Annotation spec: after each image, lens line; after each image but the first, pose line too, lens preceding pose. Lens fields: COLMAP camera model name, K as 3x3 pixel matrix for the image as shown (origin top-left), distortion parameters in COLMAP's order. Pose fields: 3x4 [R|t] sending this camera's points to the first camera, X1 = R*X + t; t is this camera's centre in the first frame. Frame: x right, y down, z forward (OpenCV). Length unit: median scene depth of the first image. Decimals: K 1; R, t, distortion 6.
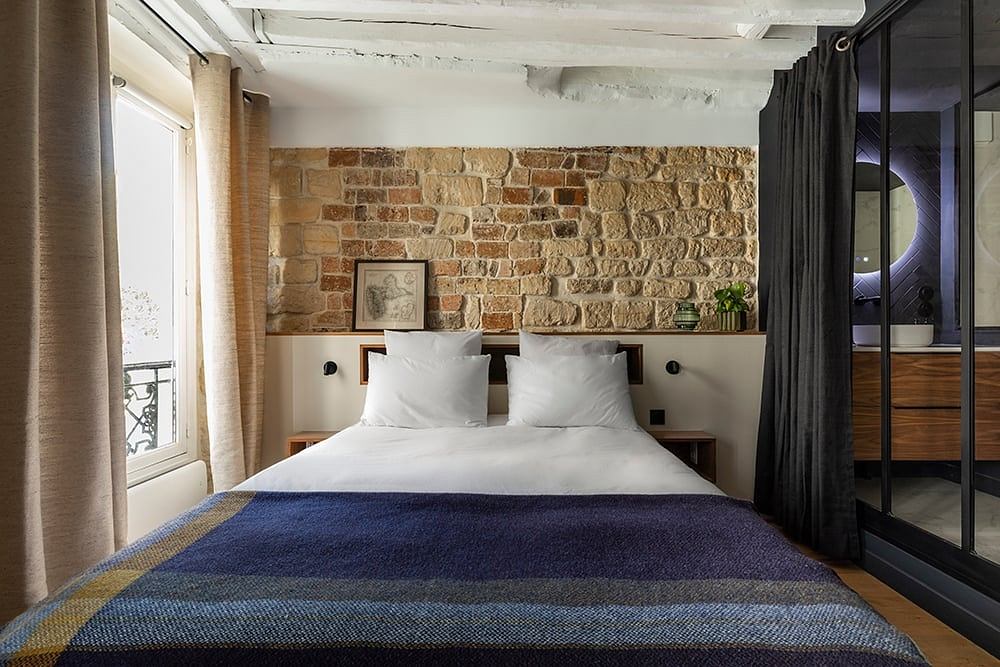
lens RADIAL K [[465.6, 0, 500.0], [0, 465.6, 333.5], [0, 0, 1]] dist [-0.001828, -0.000412]
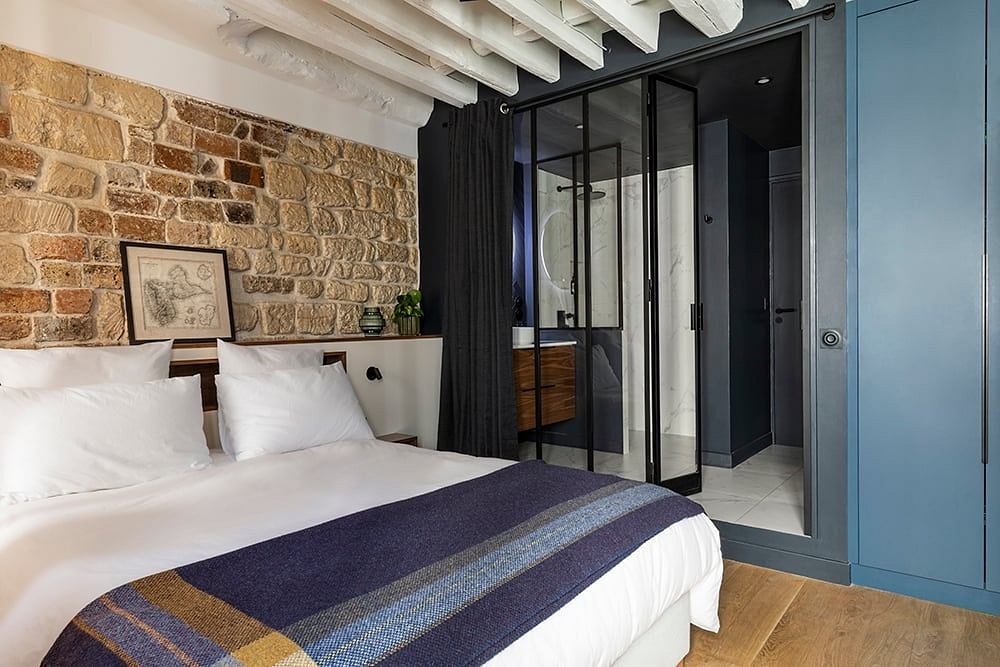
lens RADIAL K [[638.1, 0, 500.0], [0, 638.1, 333.5], [0, 0, 1]] dist [-0.000376, -0.001782]
pose [[0.593963, -0.021231, 0.804212, -0.486630], [0.036827, 0.999321, -0.000817, 0.000436], [-0.803649, 0.030102, 0.594341, -0.005421]]
